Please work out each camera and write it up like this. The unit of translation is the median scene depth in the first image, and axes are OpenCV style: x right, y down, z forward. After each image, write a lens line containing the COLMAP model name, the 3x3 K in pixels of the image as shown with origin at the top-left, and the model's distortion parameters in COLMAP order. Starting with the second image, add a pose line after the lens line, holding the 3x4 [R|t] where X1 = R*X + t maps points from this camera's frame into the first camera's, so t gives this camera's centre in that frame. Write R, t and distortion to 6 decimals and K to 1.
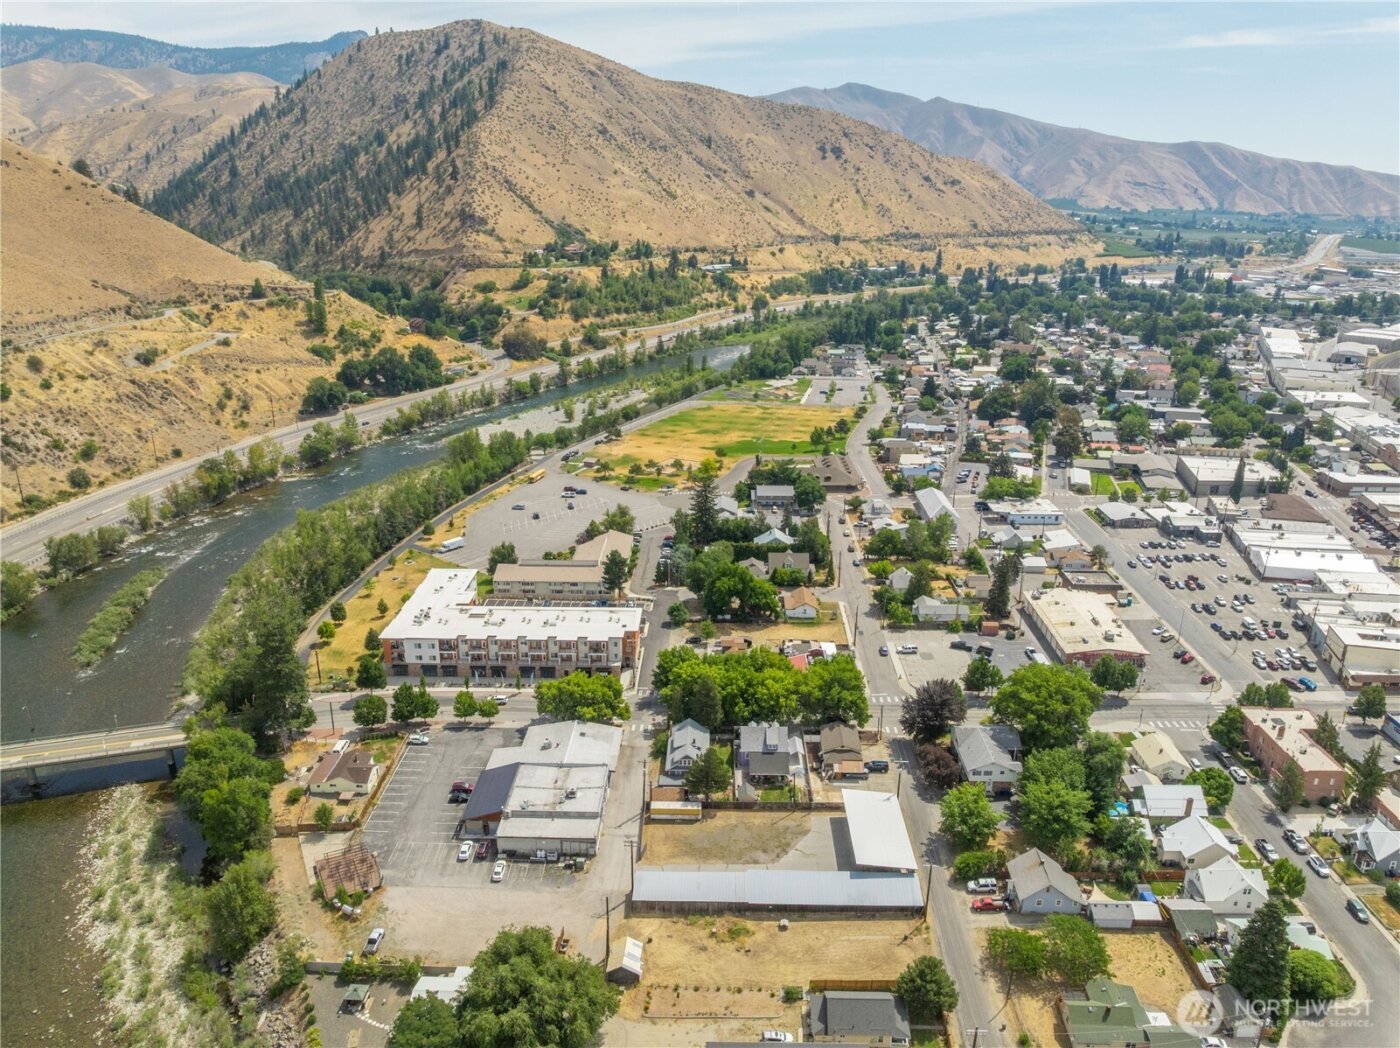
lens RADIAL K [[987.5, 0, 701.6], [0, 987.5, 525.8], [0, 0, 1]] dist [-0.040395, 0.004658]
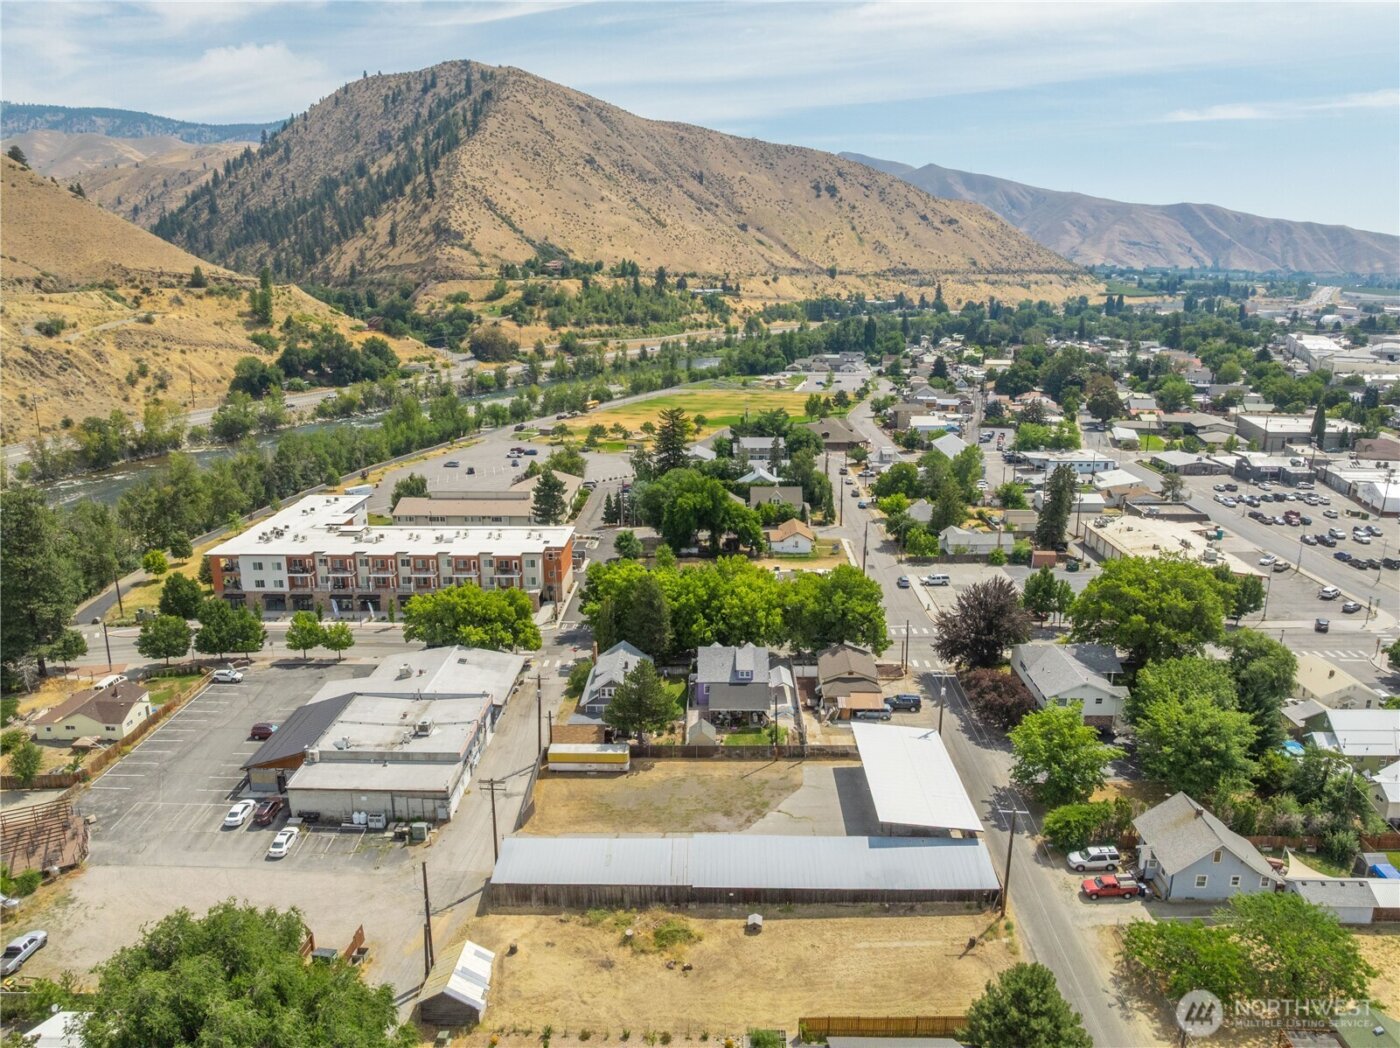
lens RADIAL K [[987.5, 0, 701.6], [0, 987.5, 525.8], [0, 0, 1]] dist [-0.040395, 0.004658]
pose [[0.999981, -0.006226, 0.000078, 0.028688], [0.006215, 0.997345, -0.072554, 0.114333], [0.000374, 0.072553, 0.997364, 0.219191]]
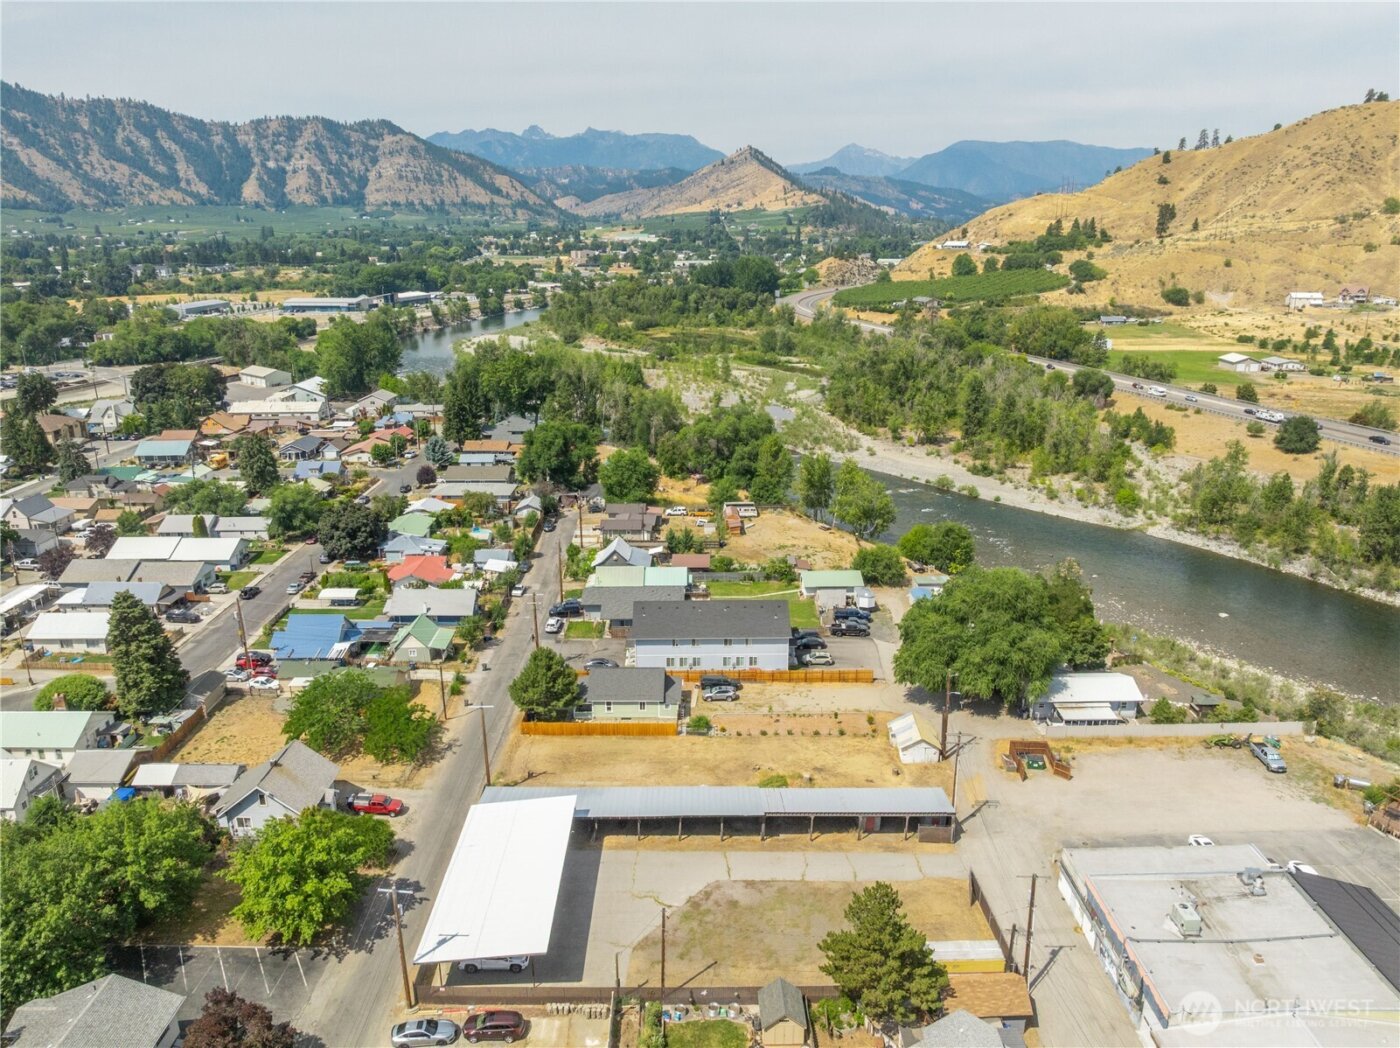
lens RADIAL K [[987.5, 0, 701.6], [0, 987.5, 525.8], [0, 0, 1]] dist [-0.040395, 0.004658]
pose [[-0.999469, 0.008885, -0.031352, 0.055033], [-0.011014, 0.813378, 0.581632, -0.067585], [0.030668, 0.581668, -0.812848, 0.751580]]
